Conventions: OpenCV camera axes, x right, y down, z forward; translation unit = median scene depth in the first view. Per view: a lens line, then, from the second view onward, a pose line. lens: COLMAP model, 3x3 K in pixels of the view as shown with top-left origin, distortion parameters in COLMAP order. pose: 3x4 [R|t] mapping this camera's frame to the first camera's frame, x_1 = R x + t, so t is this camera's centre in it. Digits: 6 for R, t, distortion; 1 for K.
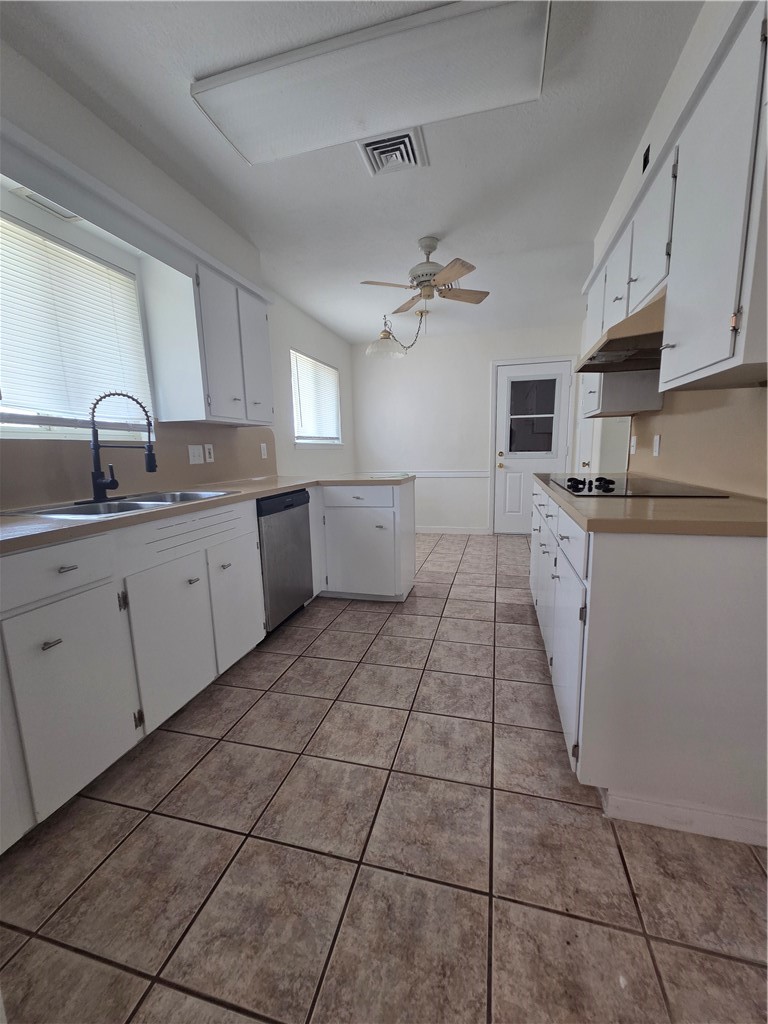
lens RADIAL K [[418.2, 0, 383.9], [0, 418.2, 513.5], [0, 0, 1]] dist [0.001032, 0.000941]
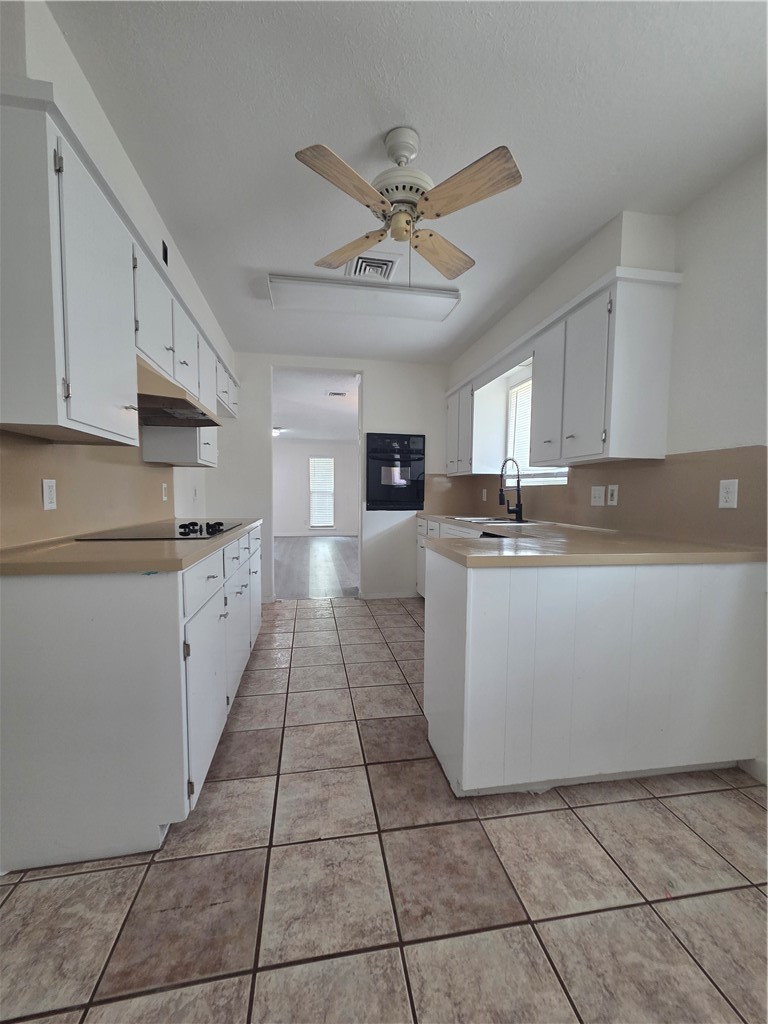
lens RADIAL K [[418.2, 0, 382.1], [0, 418.2, 517.6], [0, 0, 1]] dist [0.001032, 0.000941]
pose [[-0.906056, 0.039091, -0.421348, 0.410545], [-0.052529, 0.977632, 0.203658, -0.265295], [0.419884, 0.206659, -0.883736, 1.671440]]
